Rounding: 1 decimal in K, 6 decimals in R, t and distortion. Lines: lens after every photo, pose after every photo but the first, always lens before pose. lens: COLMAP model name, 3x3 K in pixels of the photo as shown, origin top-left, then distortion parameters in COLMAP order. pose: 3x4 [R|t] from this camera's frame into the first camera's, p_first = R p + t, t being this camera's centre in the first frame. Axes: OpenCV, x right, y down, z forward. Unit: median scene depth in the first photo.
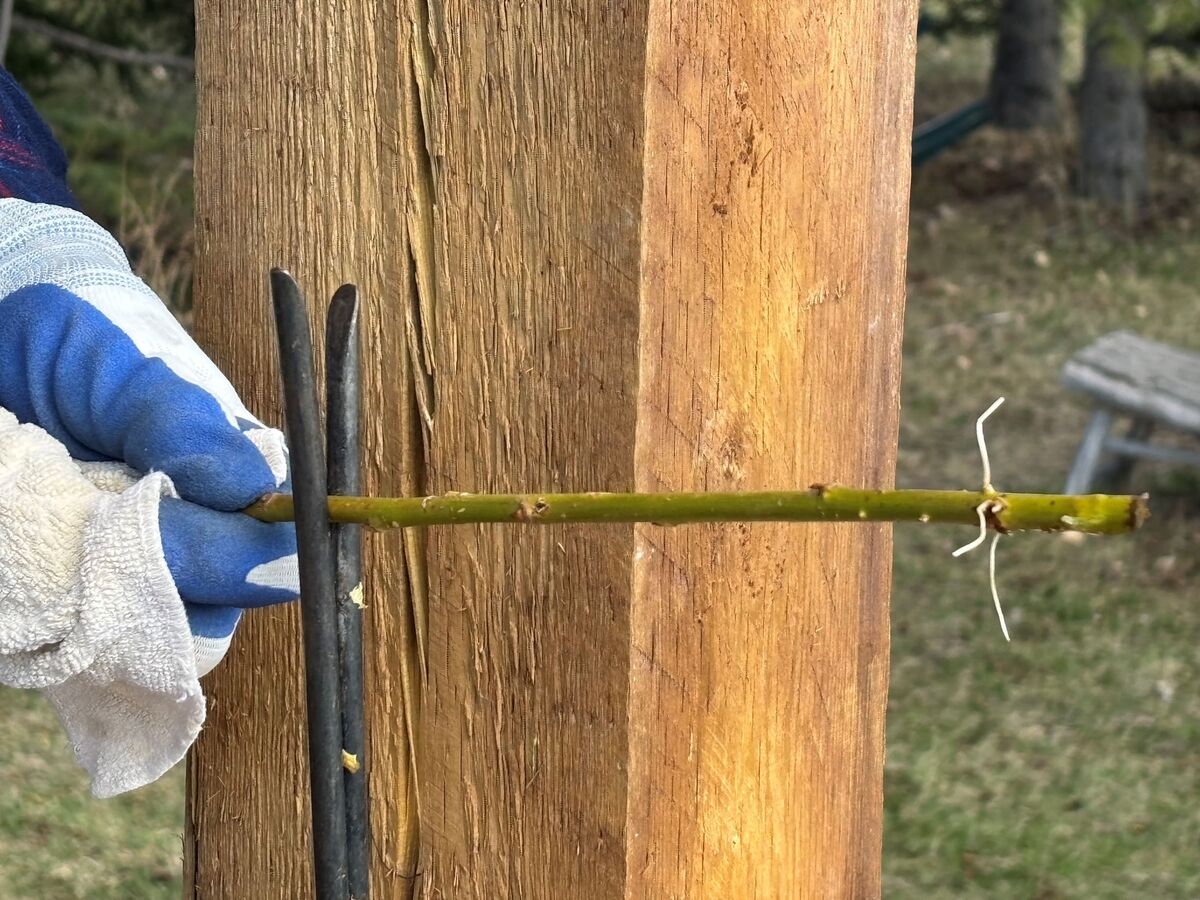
lens RADIAL K [[3463.5, 0, 603.2], [0, 3463.5, 481.6], [0, 0, 1]] dist [0.199296, 1.150137]
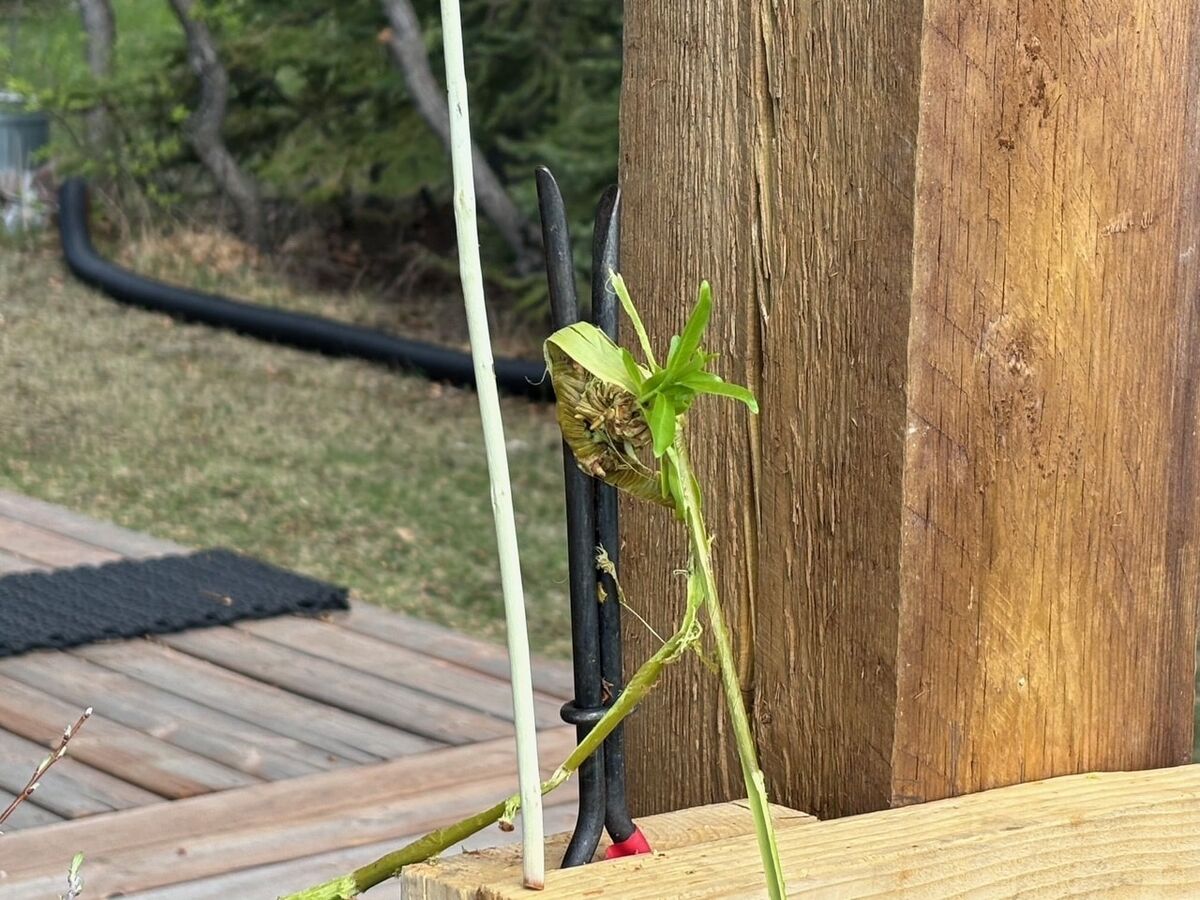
lens RADIAL K [[2888.6, 0, 601.6], [0, 2888.6, 473.6], [0, 0, 1]] dist [0.237868, -0.969821]
pose [[0.948144, 0.049126, -0.314022, 0.216507], [-0.050386, 0.998721, 0.004108, 0.036280], [0.313822, 0.011927, 0.949407, 0.013424]]
